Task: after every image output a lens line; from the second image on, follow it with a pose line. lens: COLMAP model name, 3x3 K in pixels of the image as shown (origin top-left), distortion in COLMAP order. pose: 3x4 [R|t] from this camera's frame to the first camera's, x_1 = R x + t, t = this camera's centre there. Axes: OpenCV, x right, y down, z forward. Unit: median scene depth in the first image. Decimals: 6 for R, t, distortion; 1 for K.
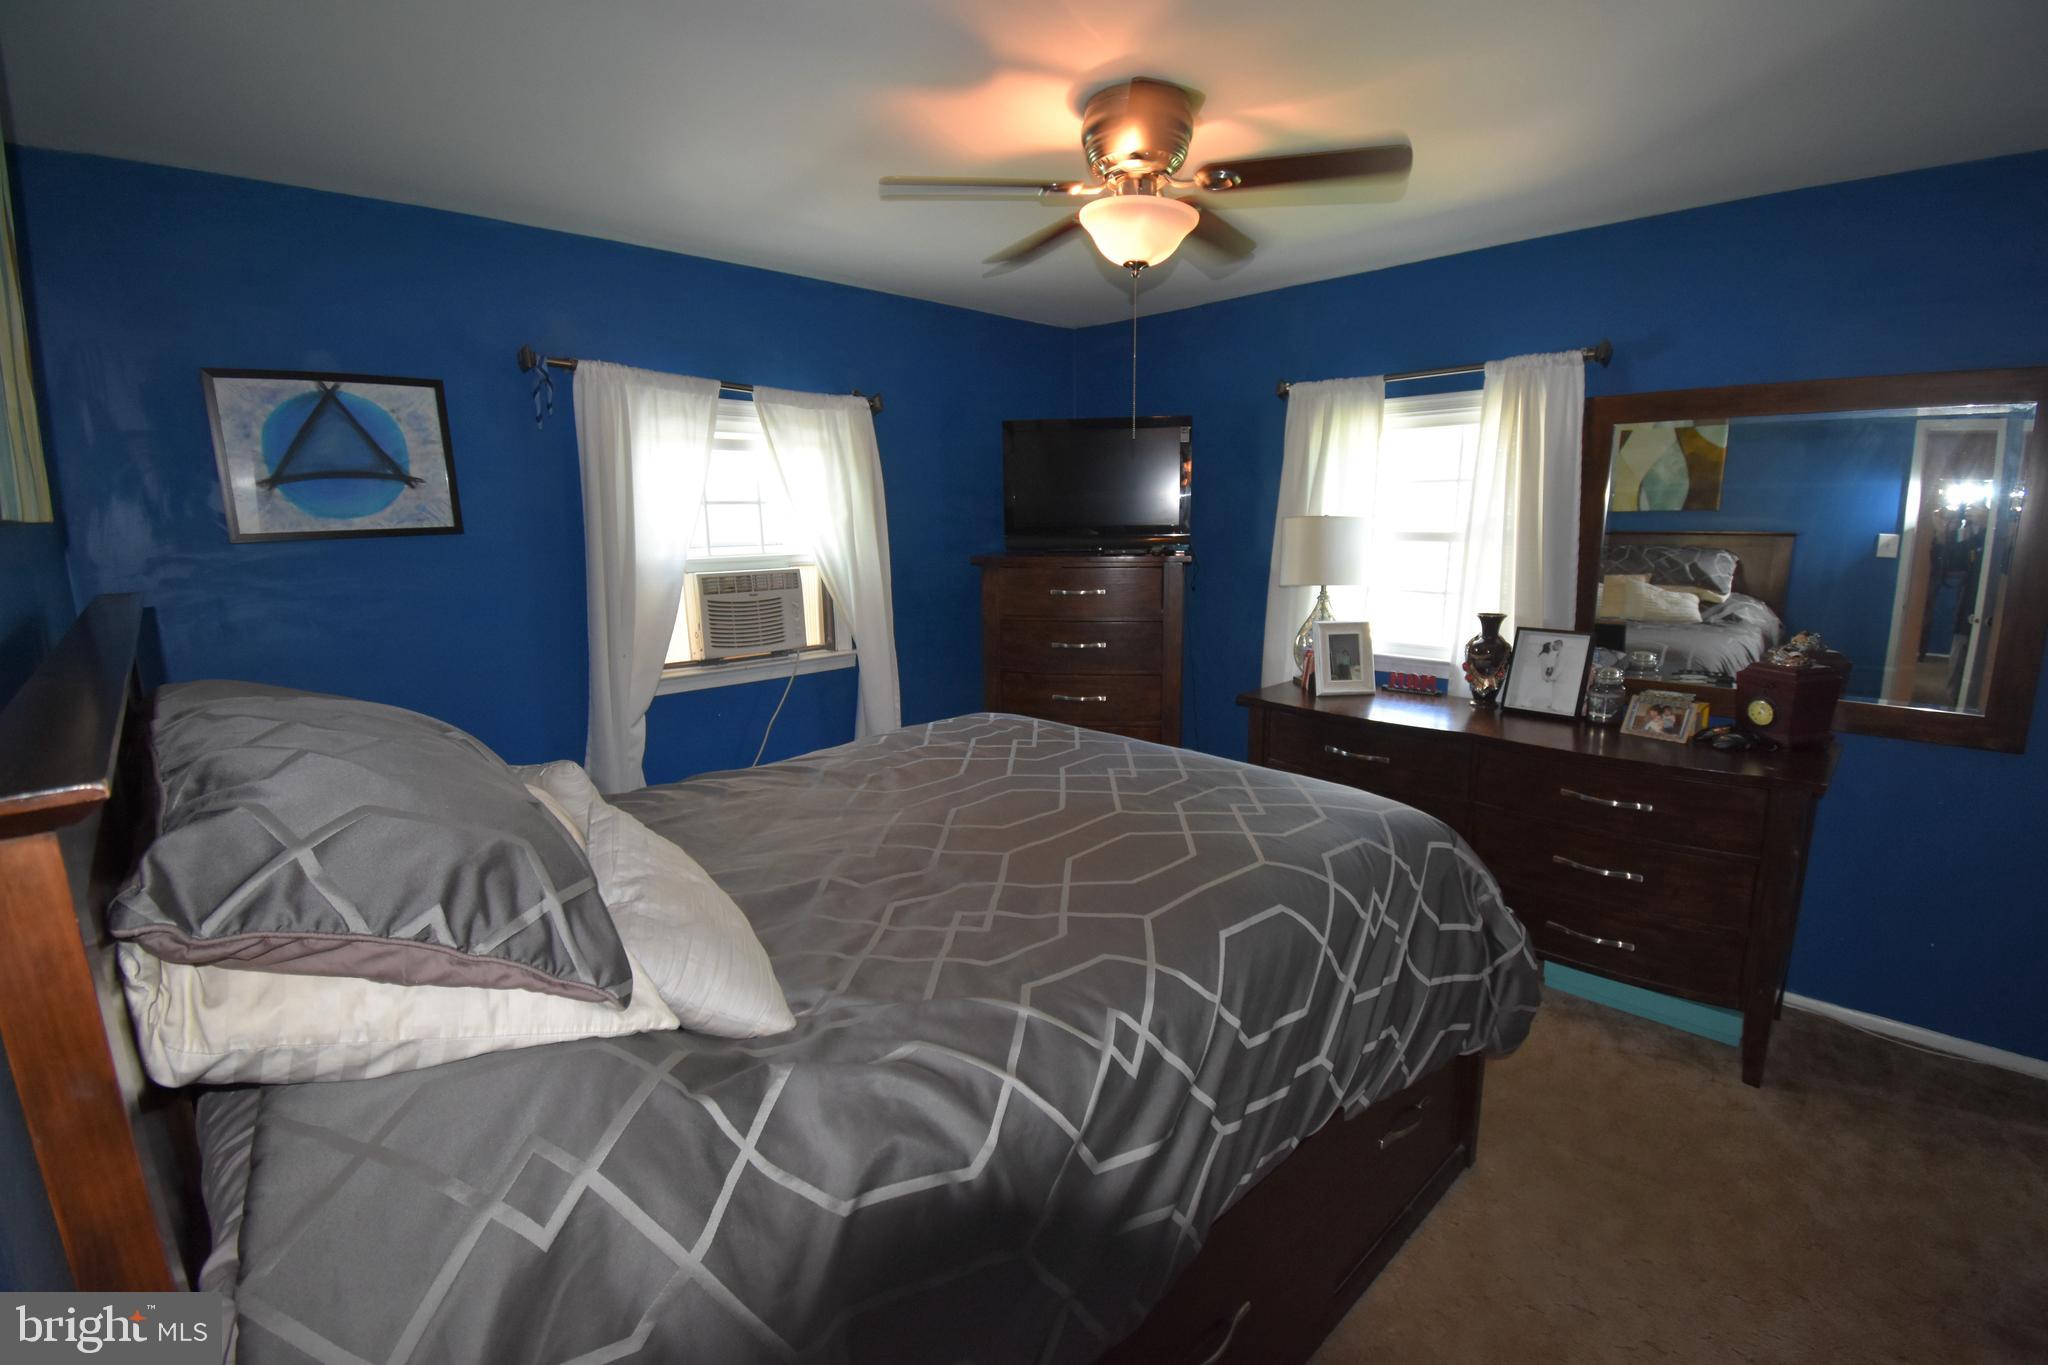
lens RADIAL K [[915.4, 0, 1031.0], [0, 915.4, 681.4], [0, 0, 1]] dist [-0.005448, -0.000553]
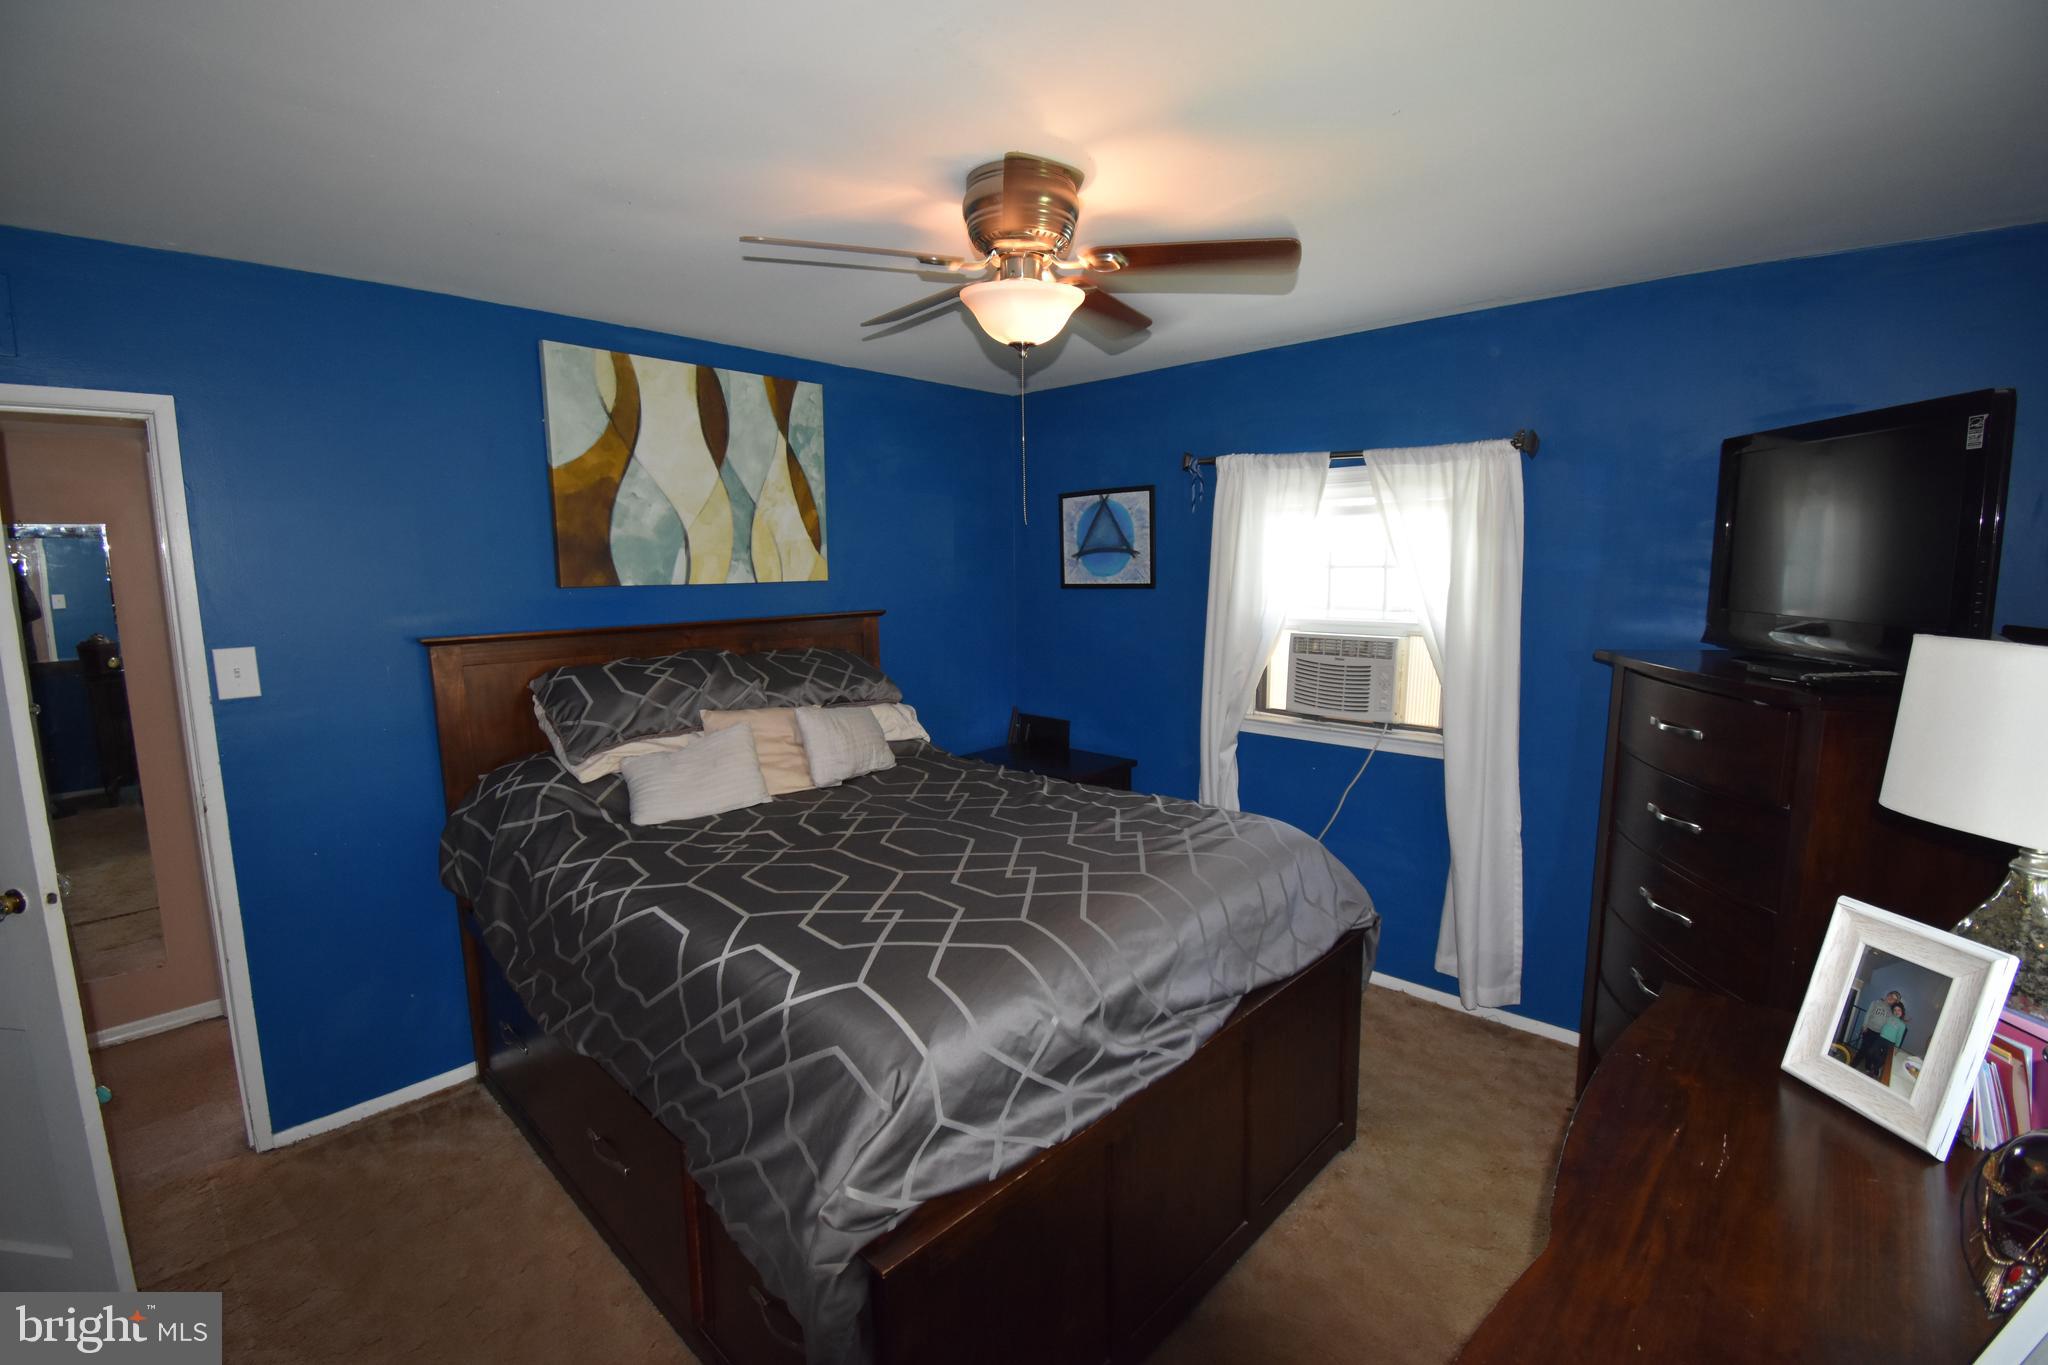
lens RADIAL K [[915.4, 0, 1029.9], [0, 915.4, 683.8], [0, 0, 1]] dist [-0.005448, -0.000553]
pose [[0.037483, 0.149472, -0.988055, 0.848547], [-0.168650, 0.975513, 0.141177, -0.191835], [0.984963, 0.161344, 0.061773, 0.764487]]
